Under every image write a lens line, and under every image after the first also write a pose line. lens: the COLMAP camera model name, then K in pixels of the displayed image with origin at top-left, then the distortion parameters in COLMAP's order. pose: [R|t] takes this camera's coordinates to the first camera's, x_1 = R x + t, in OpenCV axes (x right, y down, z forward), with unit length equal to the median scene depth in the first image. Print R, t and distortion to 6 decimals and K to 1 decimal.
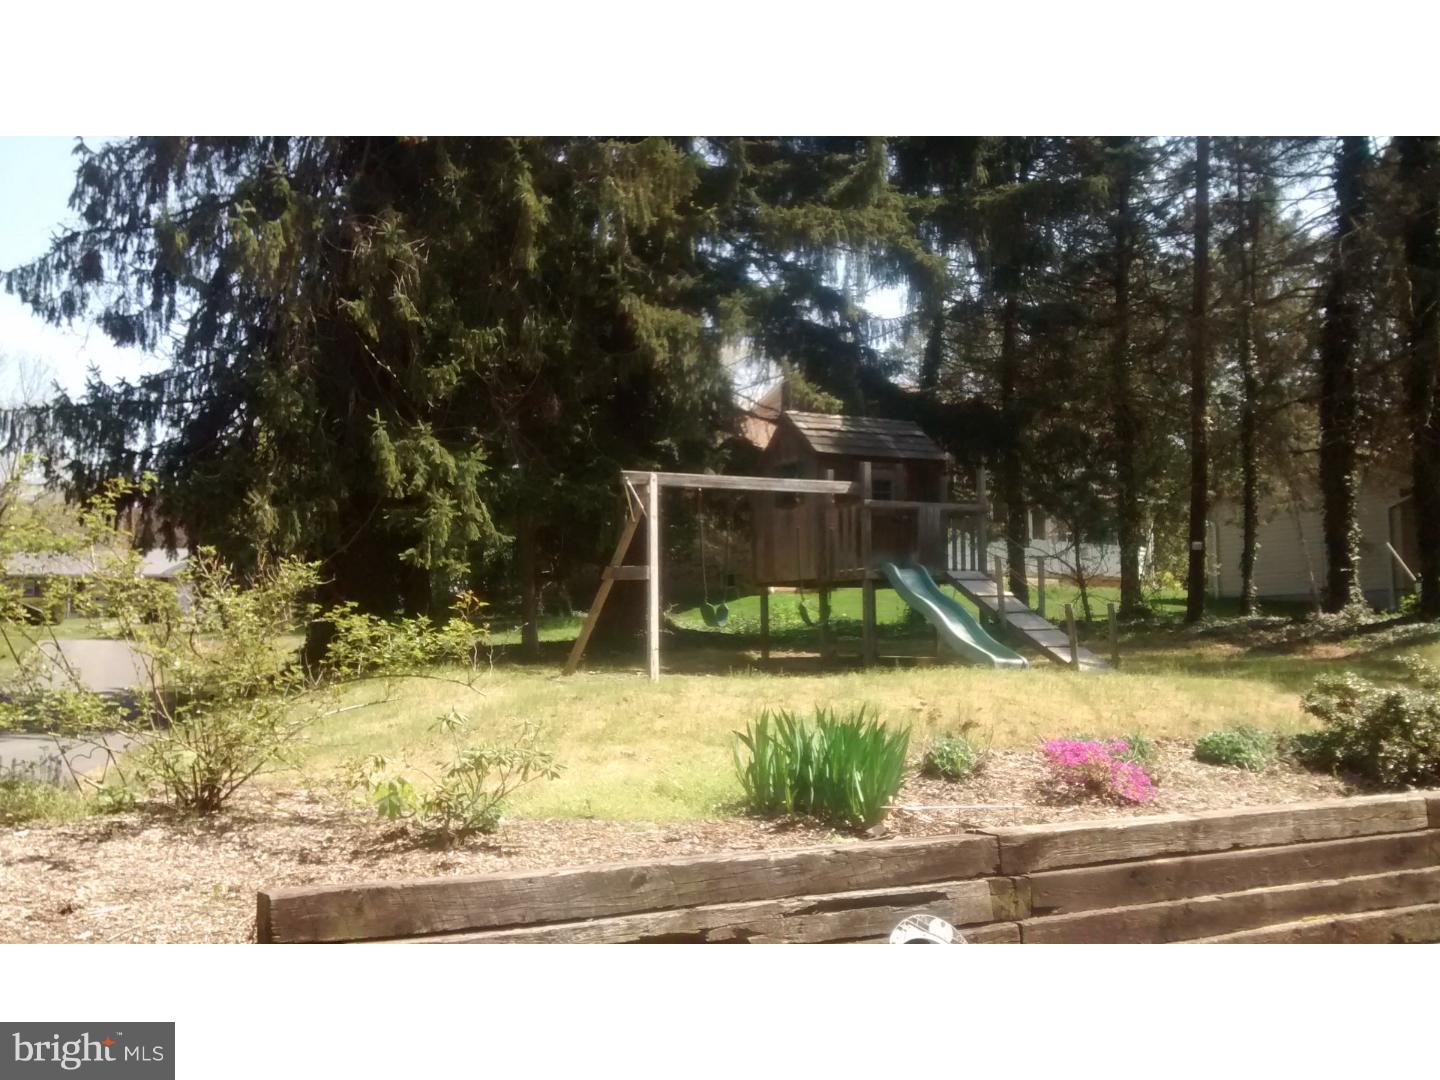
lens RADIAL K [[1294.4, 0, 720.0], [0, 1294.4, 540.0], [0, 0, 1]] dist [-0.004884, 0.001569]
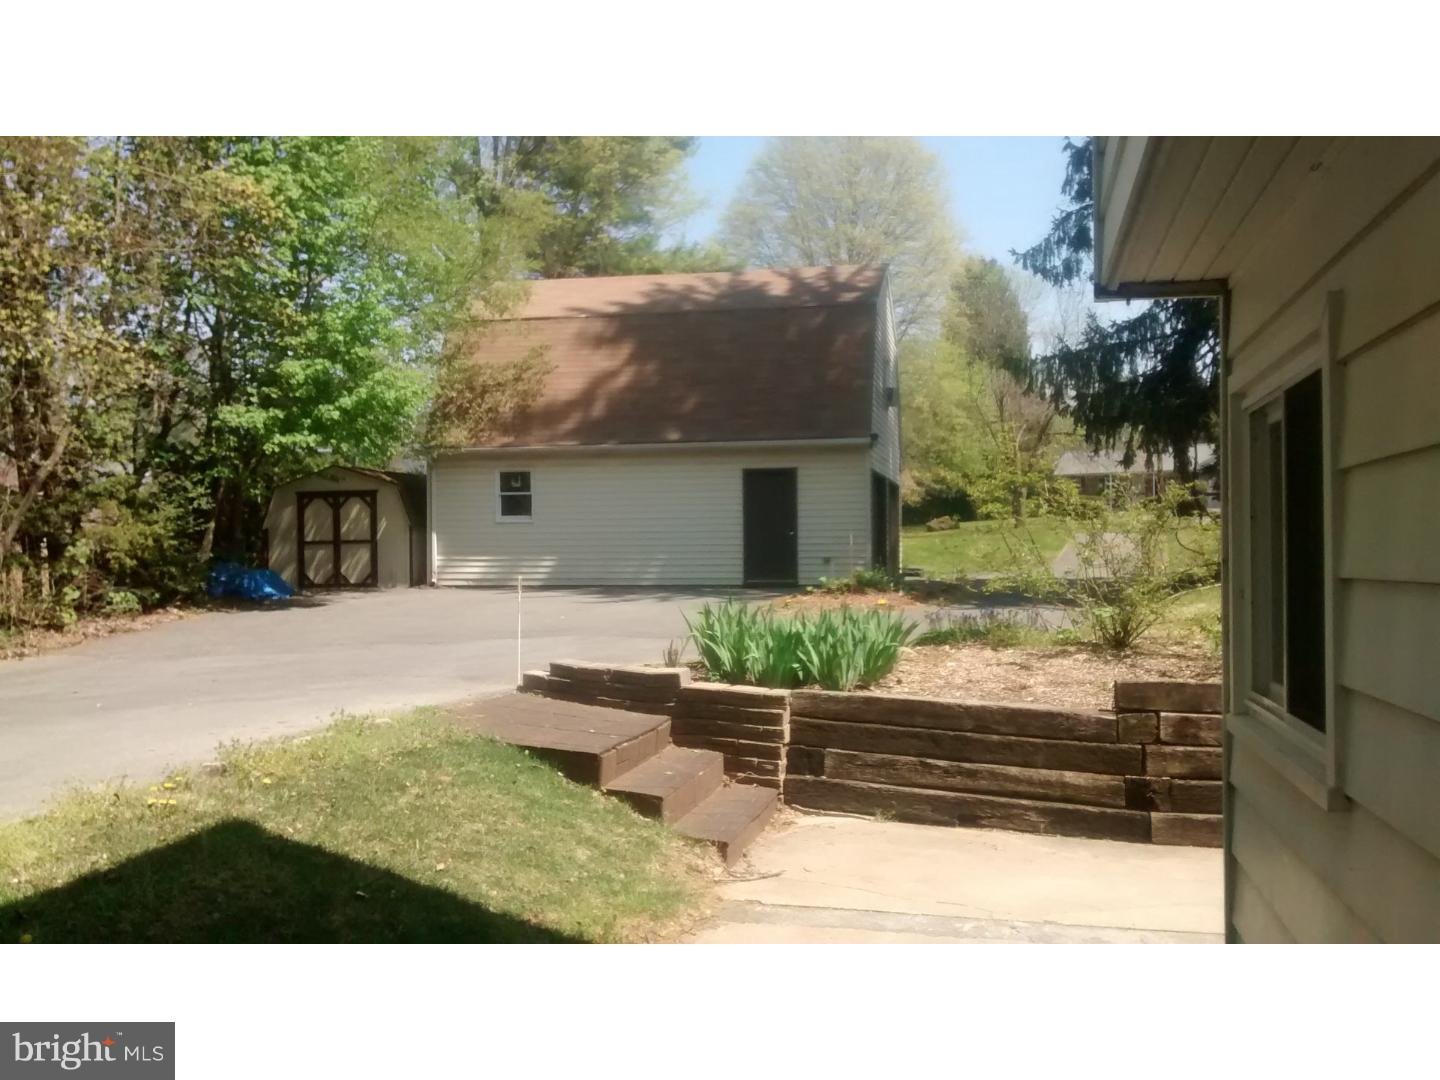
lens RADIAL K [[1294.4, 0, 720.0], [0, 1294.4, 540.0], [0, 0, 1]] dist [-0.004884, 0.001569]
pose [[0.718656, -0.005842, -0.695341, 0.134326], [0.064823, 0.996173, 0.058627, -0.015710], [0.692337, -0.087207, 0.716285, -0.170551]]
